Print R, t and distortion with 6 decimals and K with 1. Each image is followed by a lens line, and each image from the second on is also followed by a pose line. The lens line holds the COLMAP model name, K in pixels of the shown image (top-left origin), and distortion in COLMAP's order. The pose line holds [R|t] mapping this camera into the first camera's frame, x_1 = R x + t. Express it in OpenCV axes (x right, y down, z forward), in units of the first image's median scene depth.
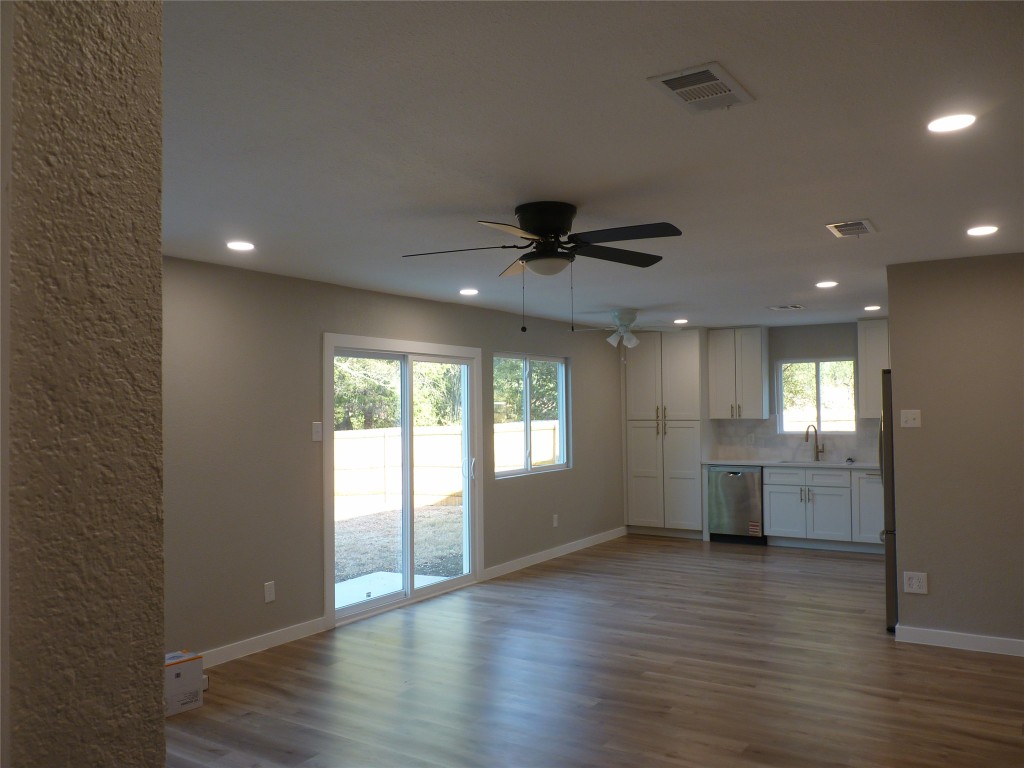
lens RADIAL K [[822.8, 0, 531.9], [0, 822.8, 385.2], [0, 0, 1]] dist [-0.005202, -0.005468]
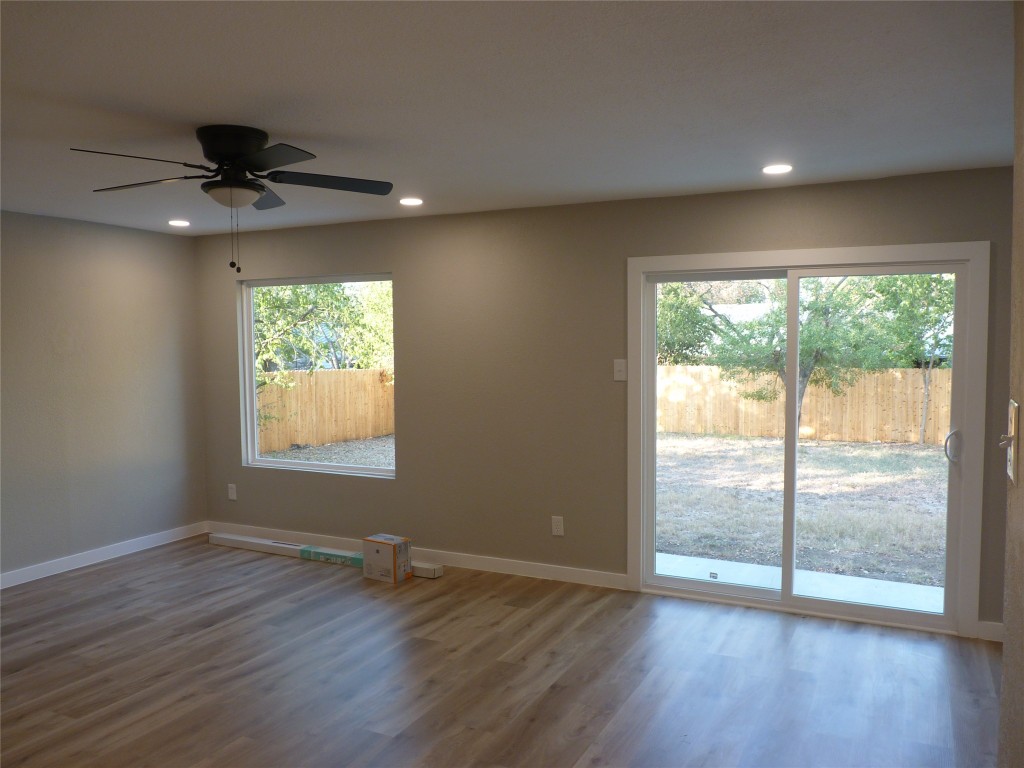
lens RADIAL K [[822.8, 0, 531.9], [0, 822.8, 385.2], [0, 0, 1]] dist [-0.005202, -0.005468]
pose [[0.103014, 0.062586, -0.992709, 0.396894], [0.026897, 0.997478, 0.065678, 0.007114], [0.994316, -0.033467, 0.101071, 0.517254]]
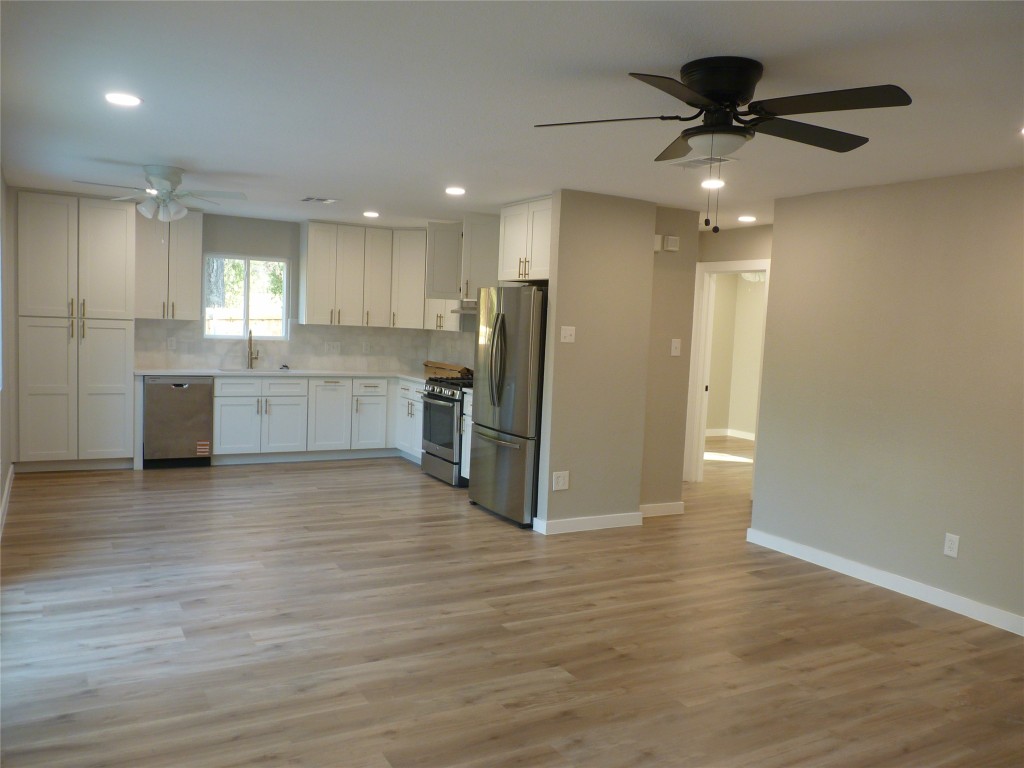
lens RADIAL K [[809.0, 0, 511.0], [0, 809.0, 390.3], [0, 0, 1]] dist [-0.039764, -0.004320]
pose [[0.491059, -0.042967, 0.870066, -0.311967], [-0.071356, 0.993443, 0.089332, 0.016198], [-0.868199, -0.105952, 0.484773, 0.329974]]
